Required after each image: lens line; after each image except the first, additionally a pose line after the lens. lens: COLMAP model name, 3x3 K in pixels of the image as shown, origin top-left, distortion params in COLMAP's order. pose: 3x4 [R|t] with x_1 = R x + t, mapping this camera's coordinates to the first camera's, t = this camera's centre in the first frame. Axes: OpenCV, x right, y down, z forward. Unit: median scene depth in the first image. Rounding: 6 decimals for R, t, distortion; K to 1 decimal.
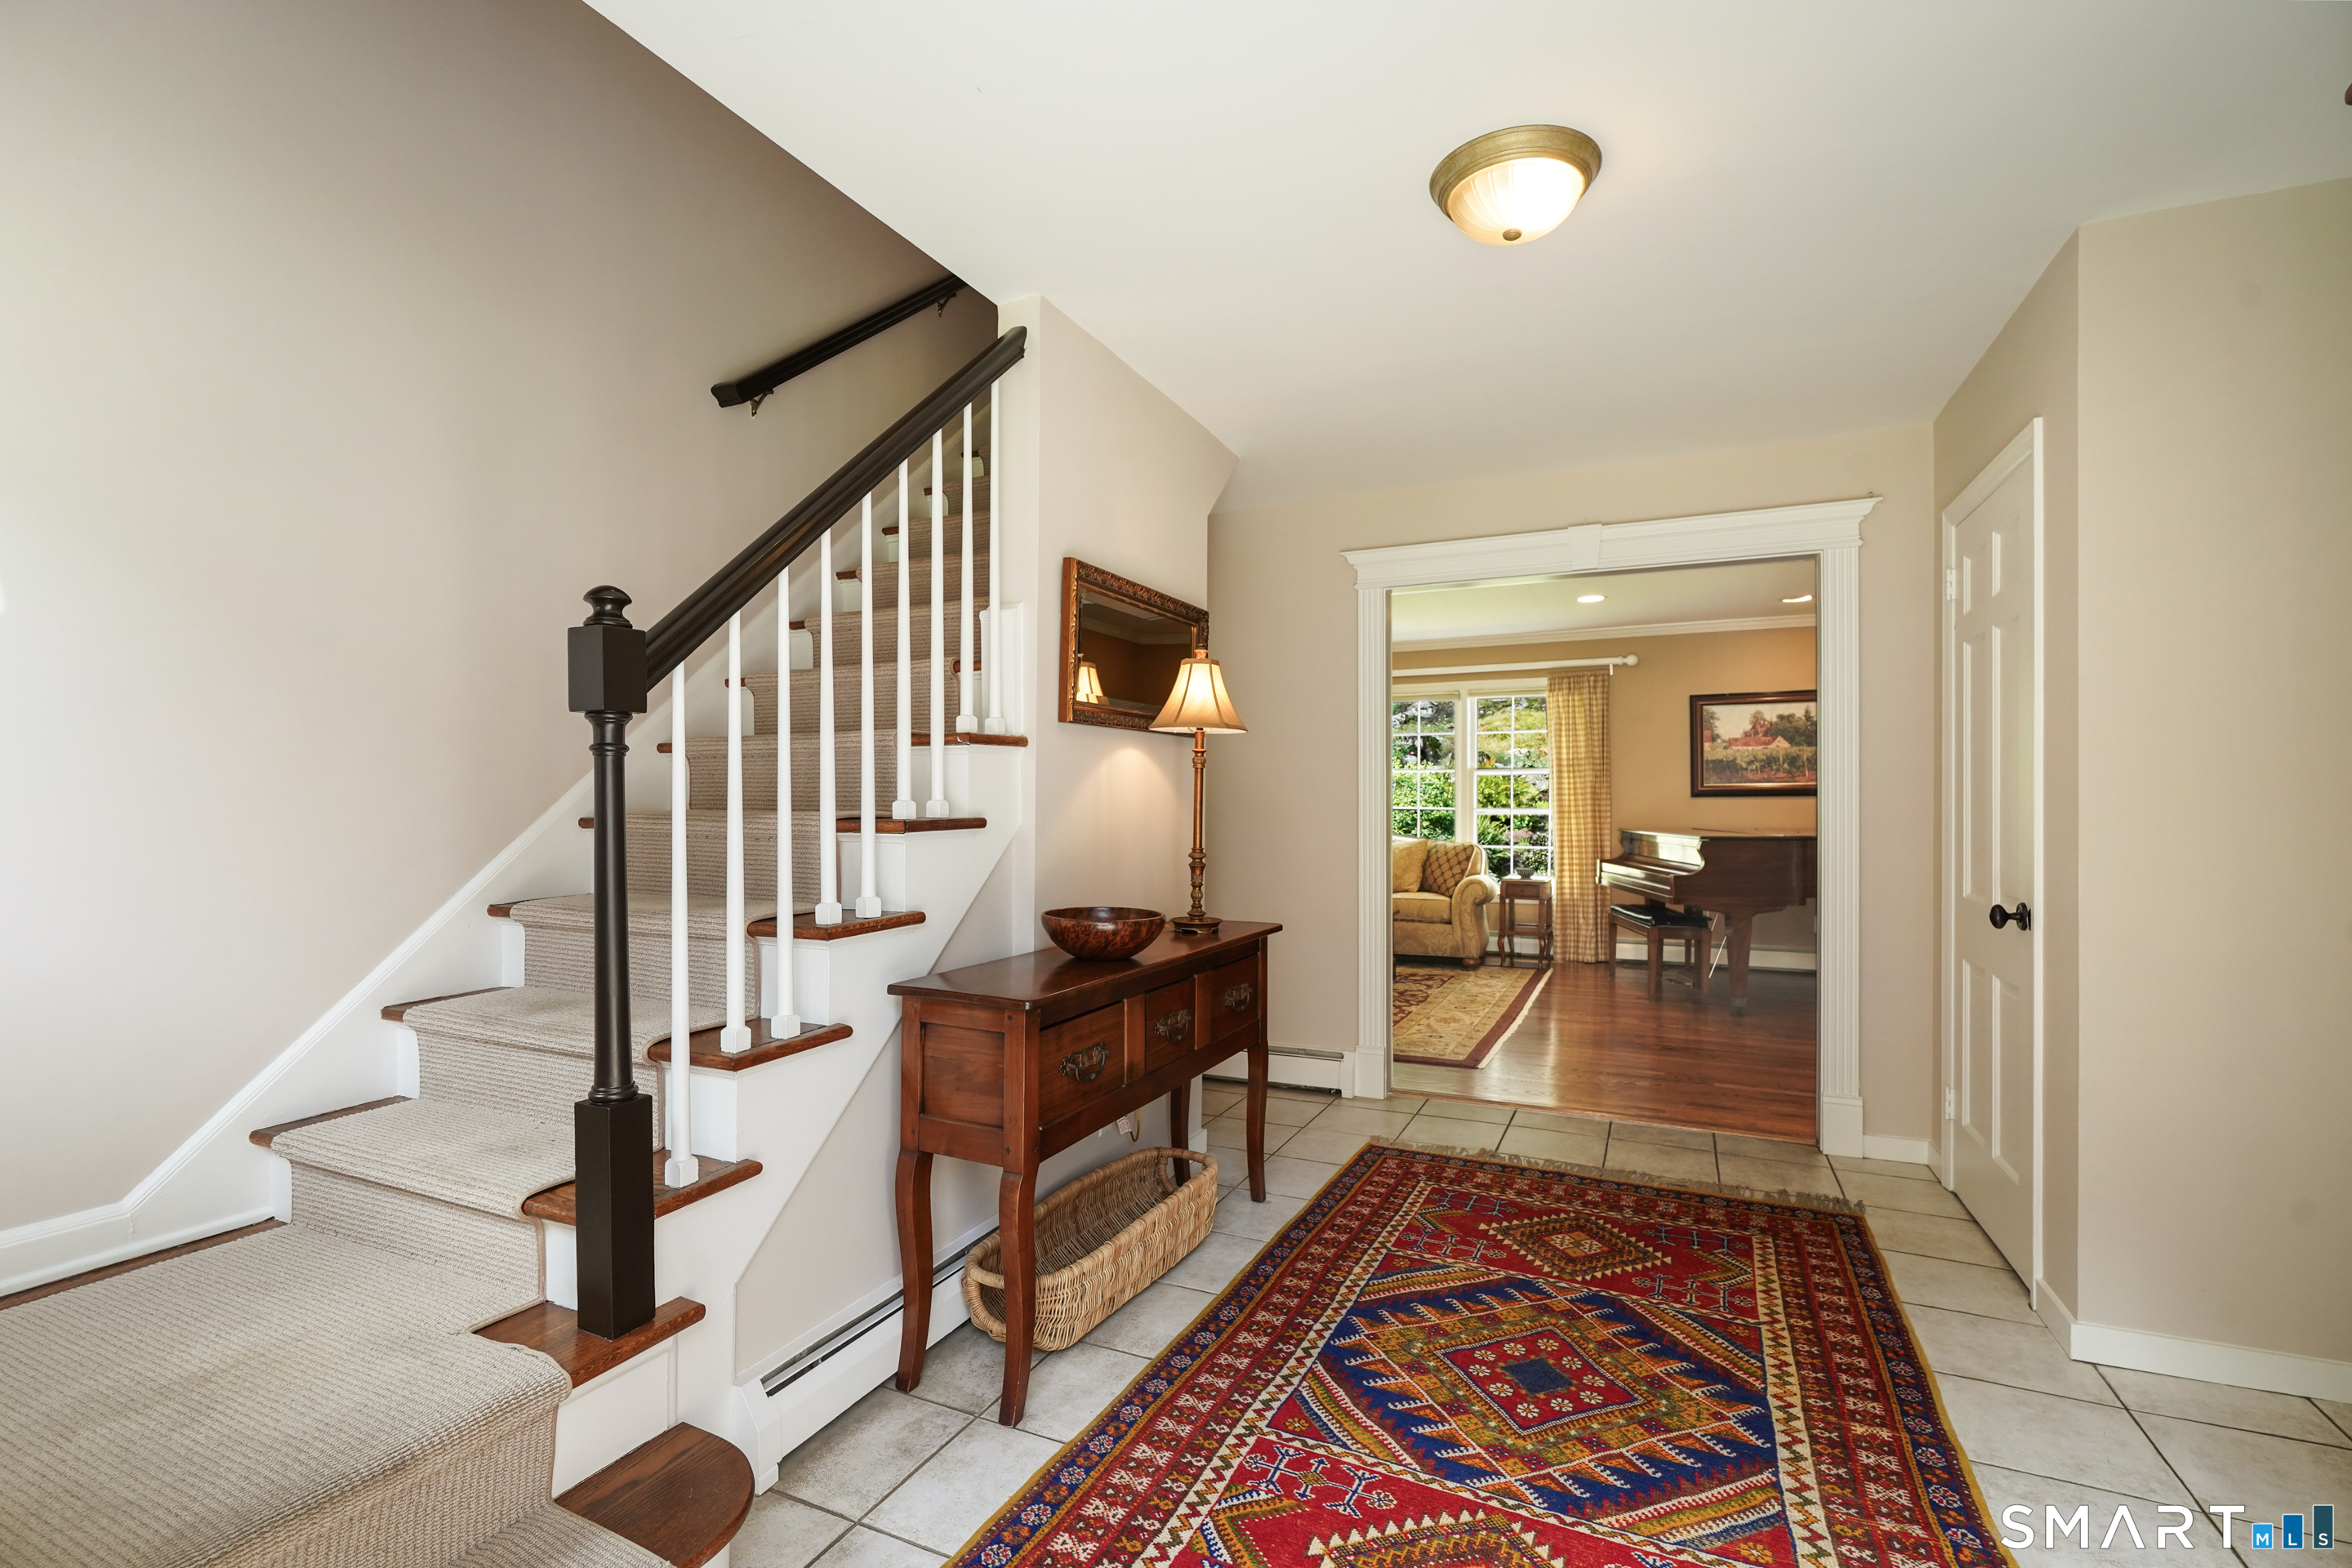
lens RADIAL K [[1078.6, 0, 1176.0], [0, 1078.6, 784.6], [0, 0, 1]] dist [-0.011623, 0.004040]
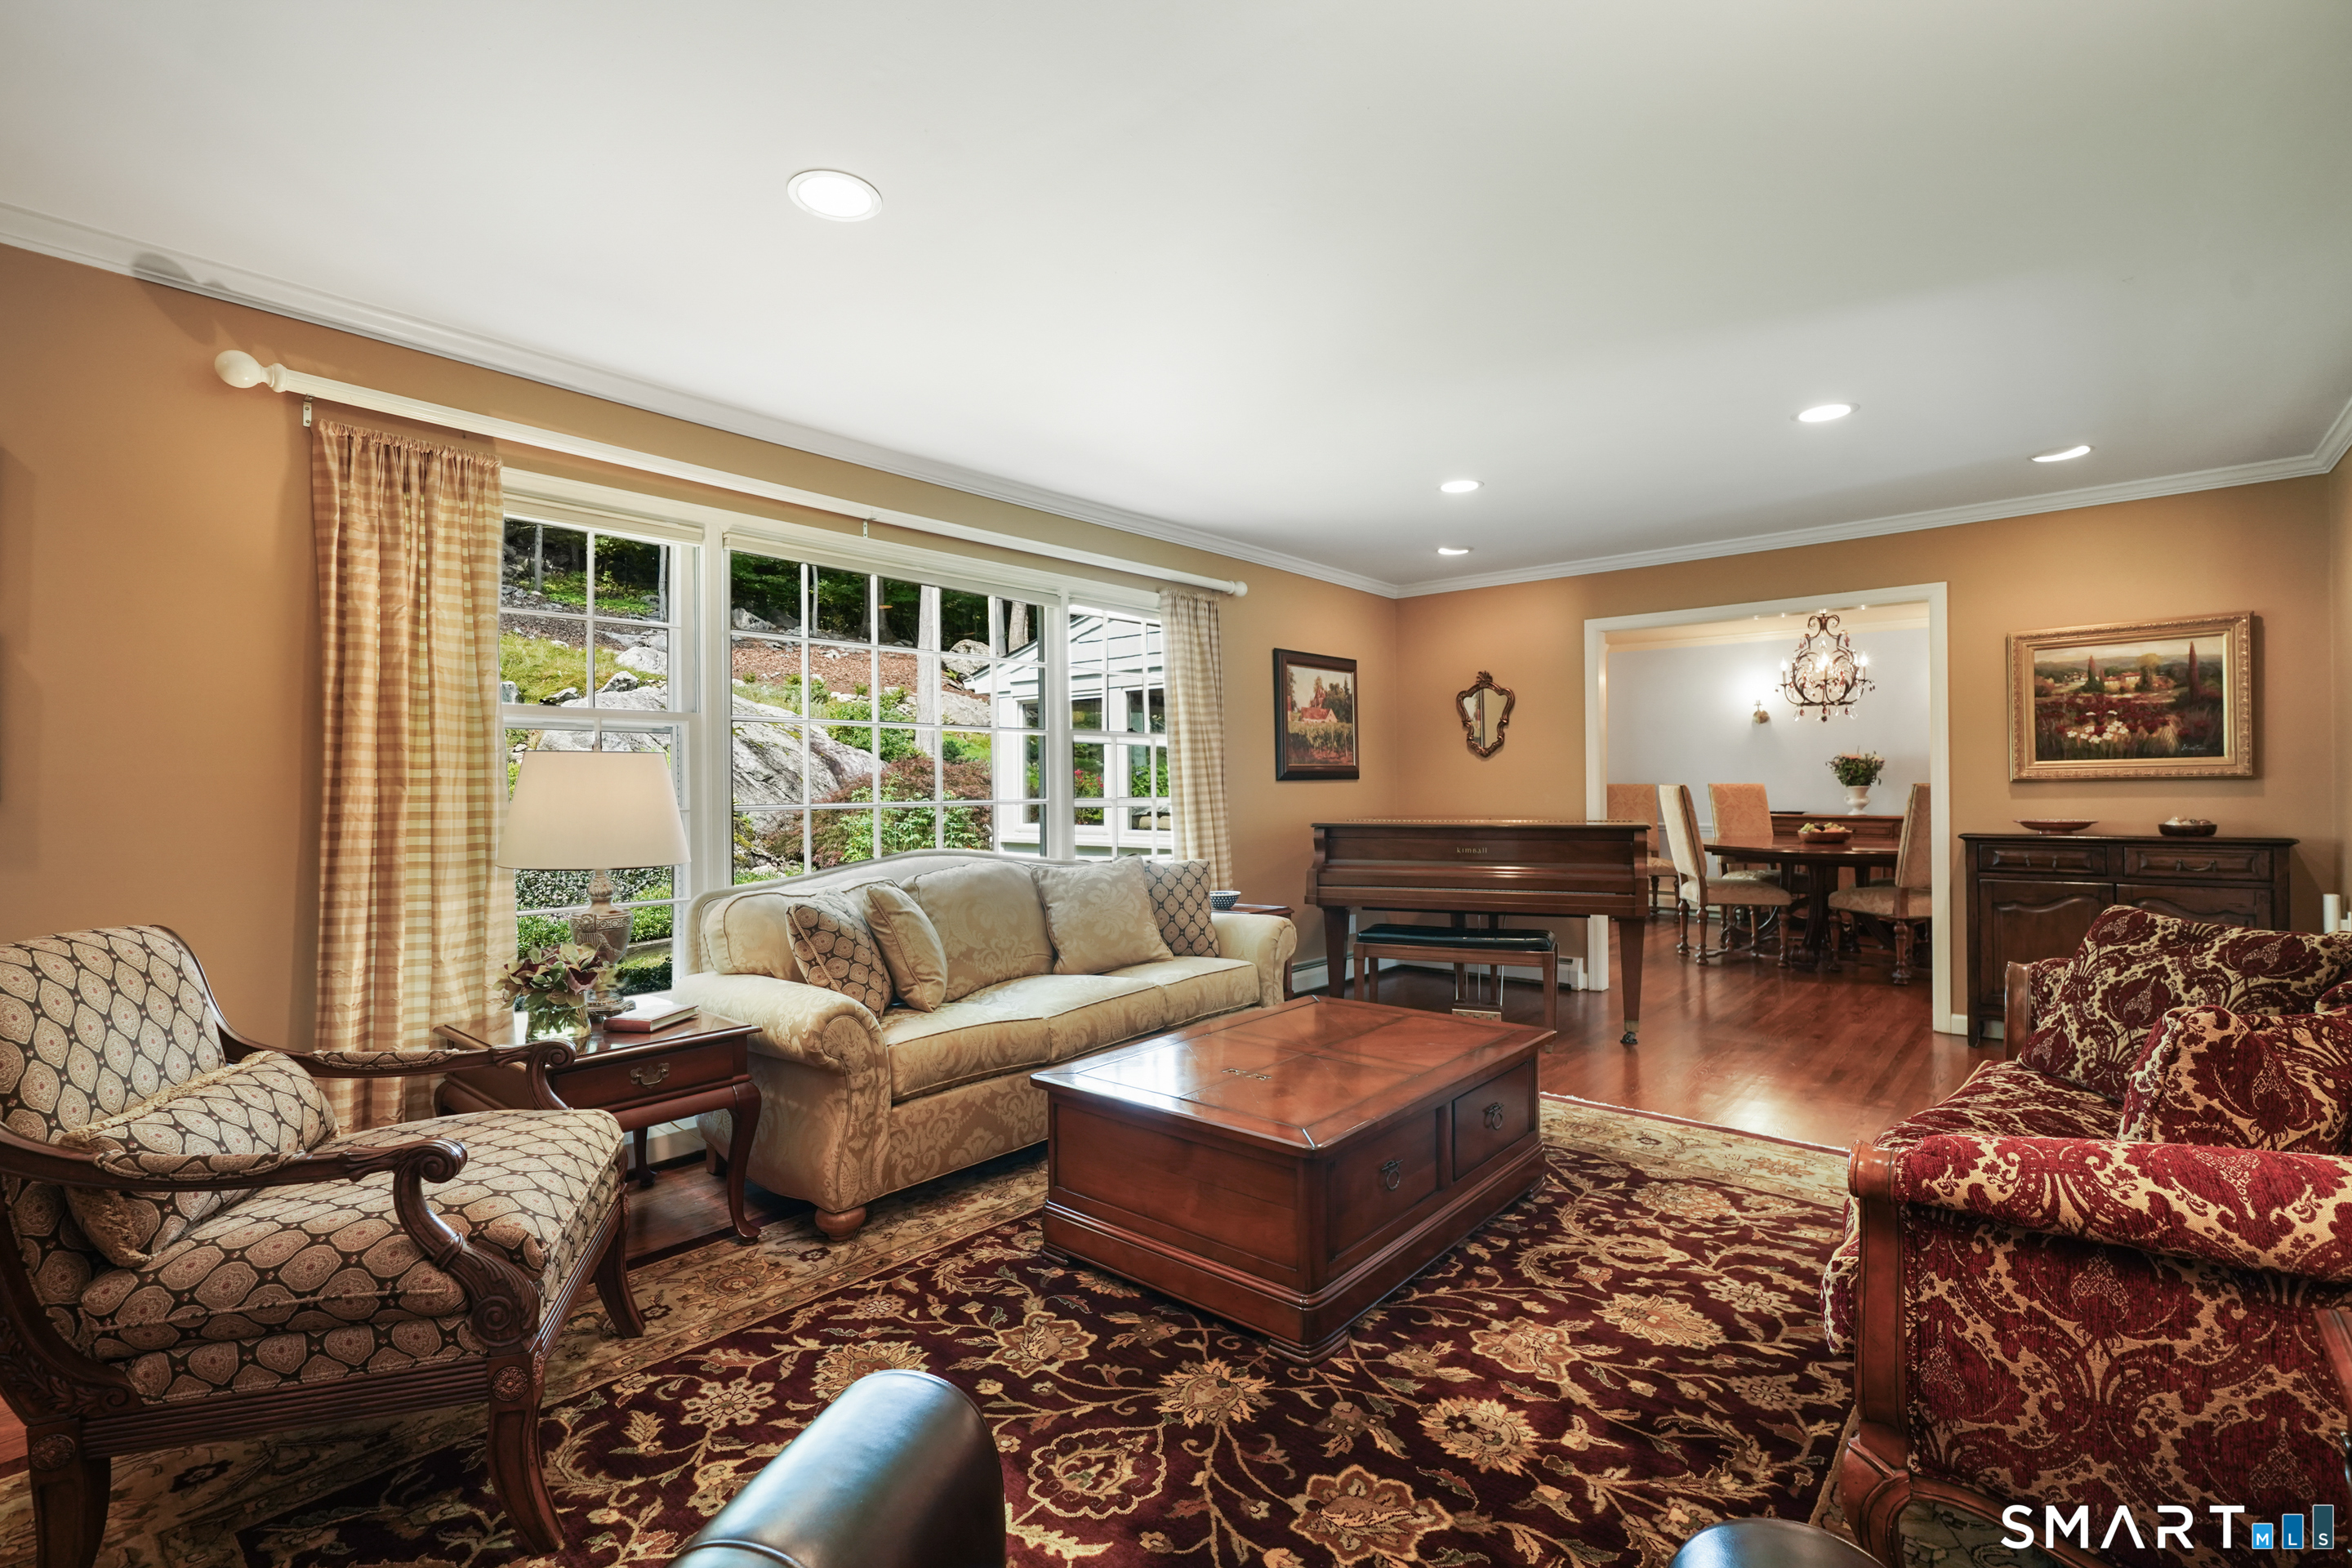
lens RADIAL K [[1078.6, 0, 1158.4], [0, 1078.6, 799.2], [0, 0, 1]] dist [-0.011623, 0.004040]
pose [[0.263696, -0.011737, 0.964534, -0.290951], [-0.005356, 0.999893, 0.013632, 0.015131], [-0.964591, -0.008761, 0.263605, 0.887495]]
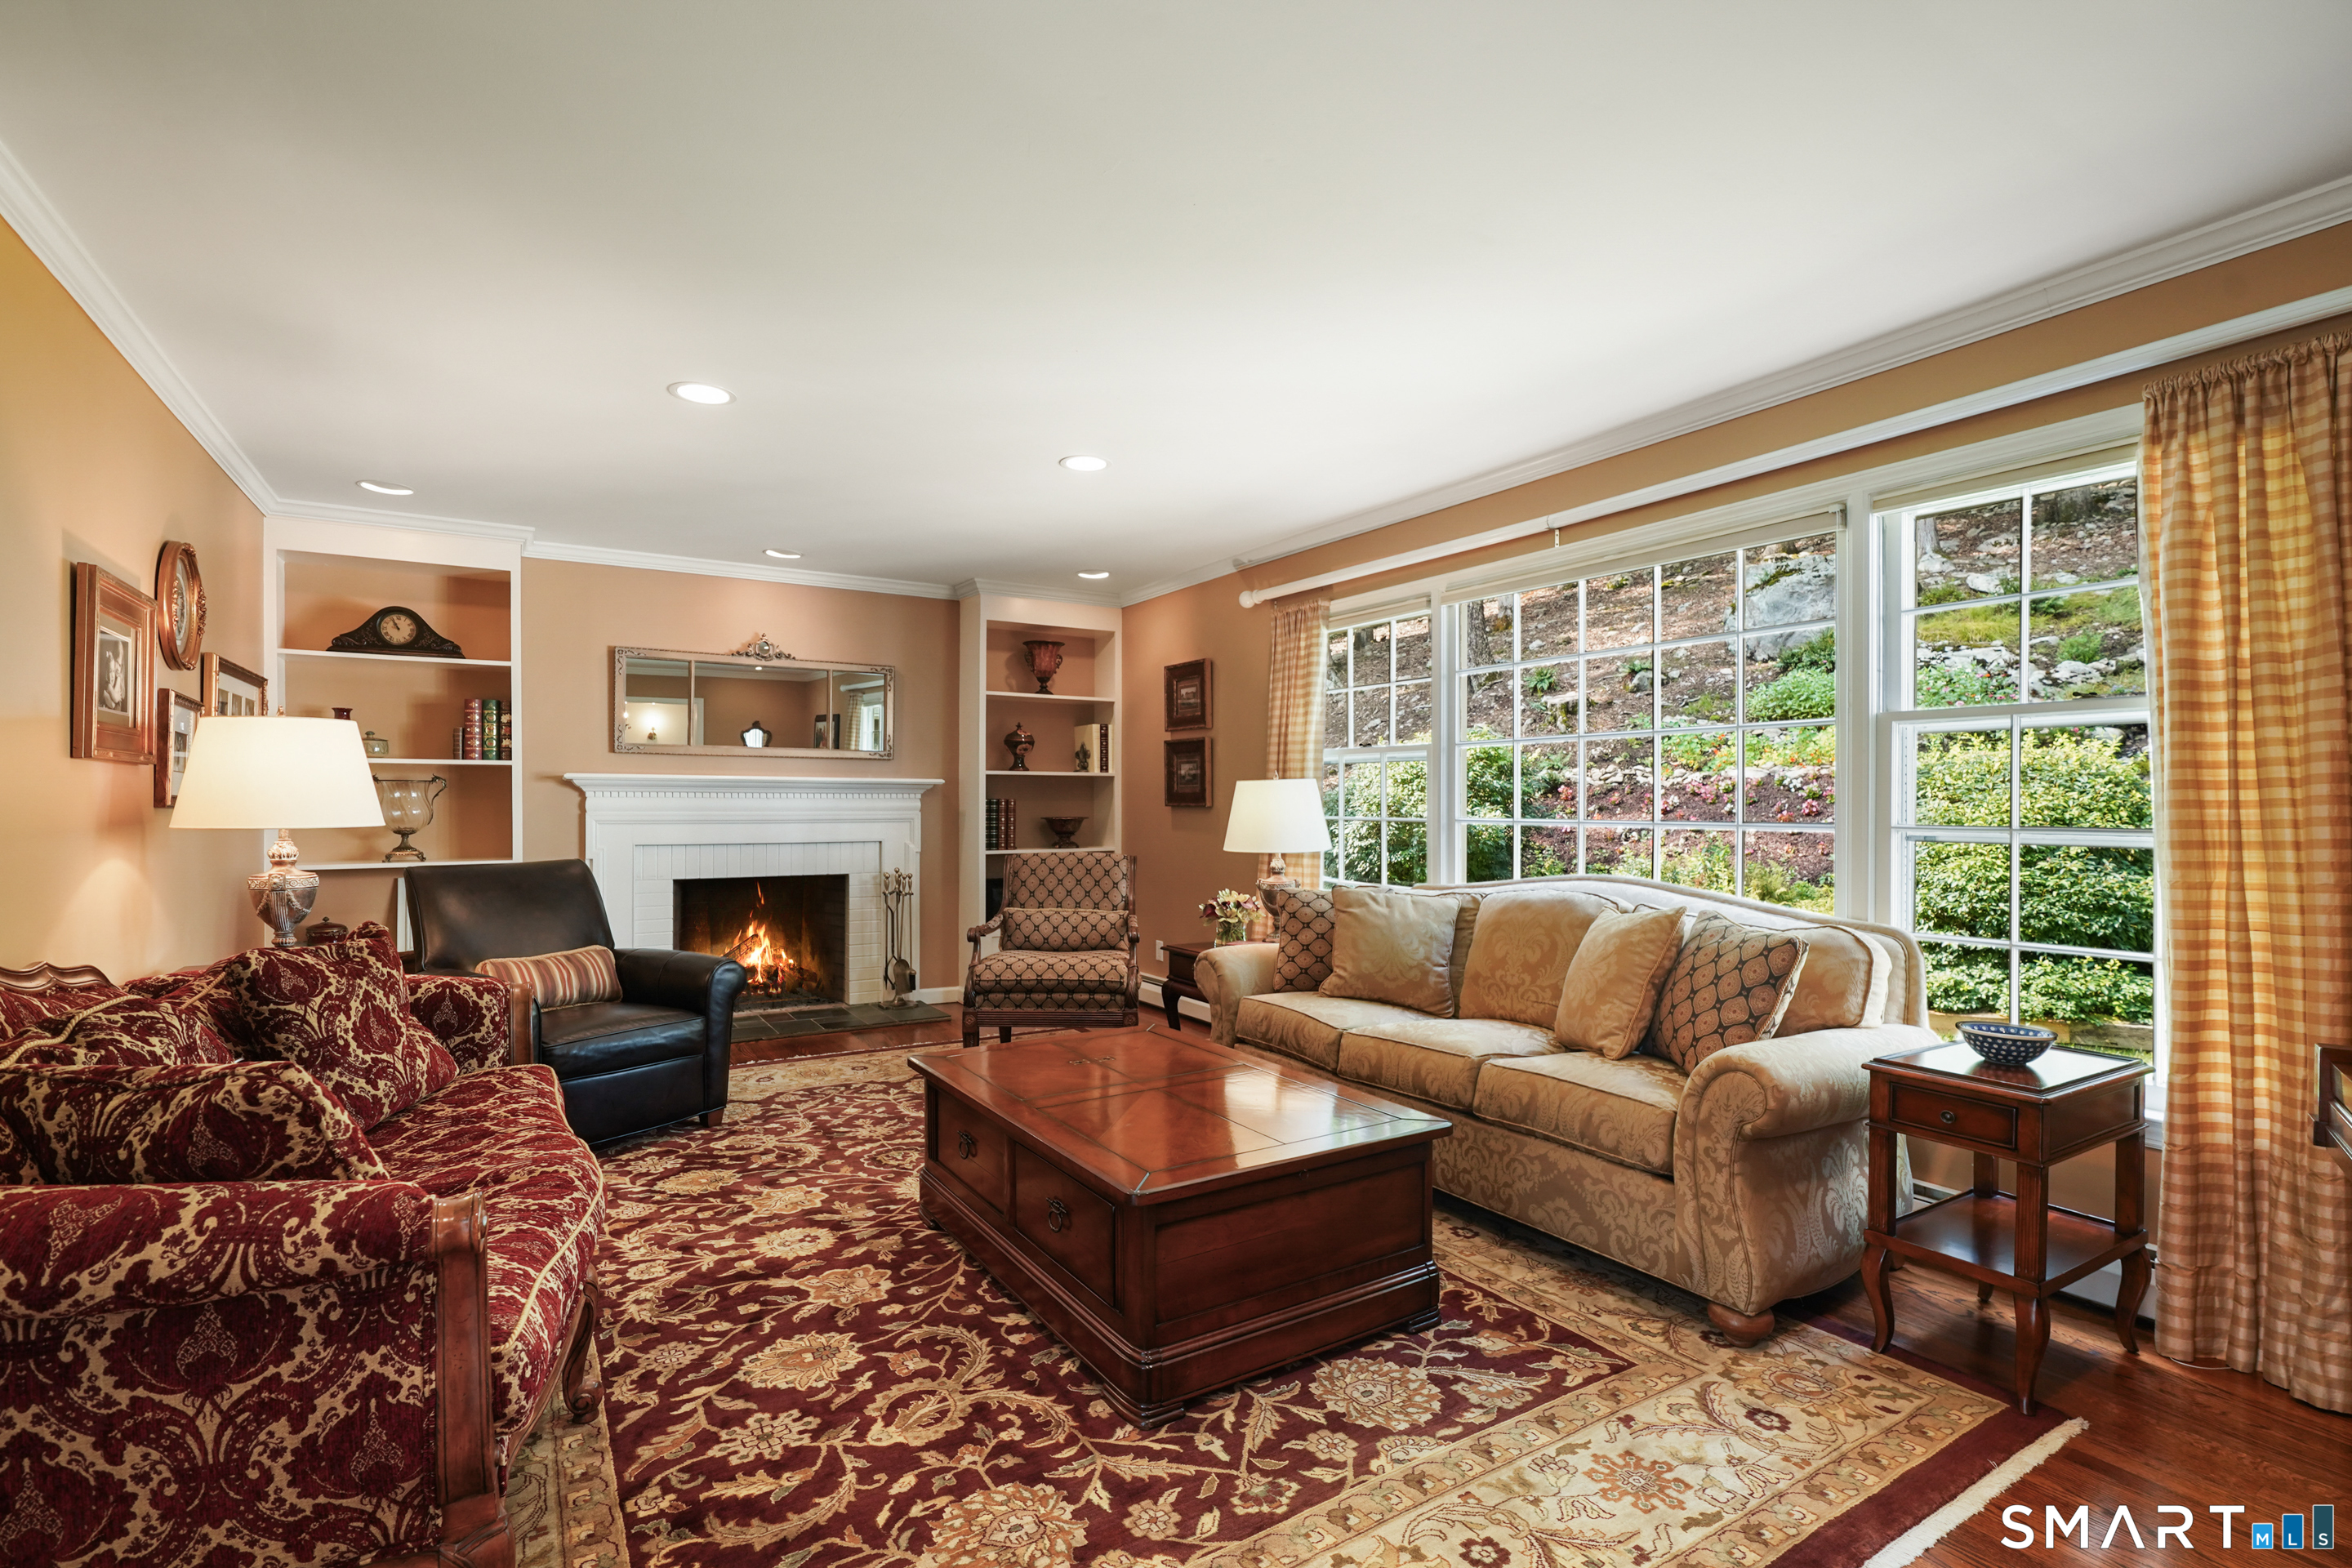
lens RADIAL K [[1078.6, 0, 1146.1], [0, 1078.6, 795.6], [0, 0, 1]] dist [-0.011623, 0.004040]
pose [[0.830672, -0.000394, -0.556763, 0.298128], [0.005475, 0.999957, 0.007461, 0.009113], [0.556736, -0.009246, 0.830638, 0.630577]]
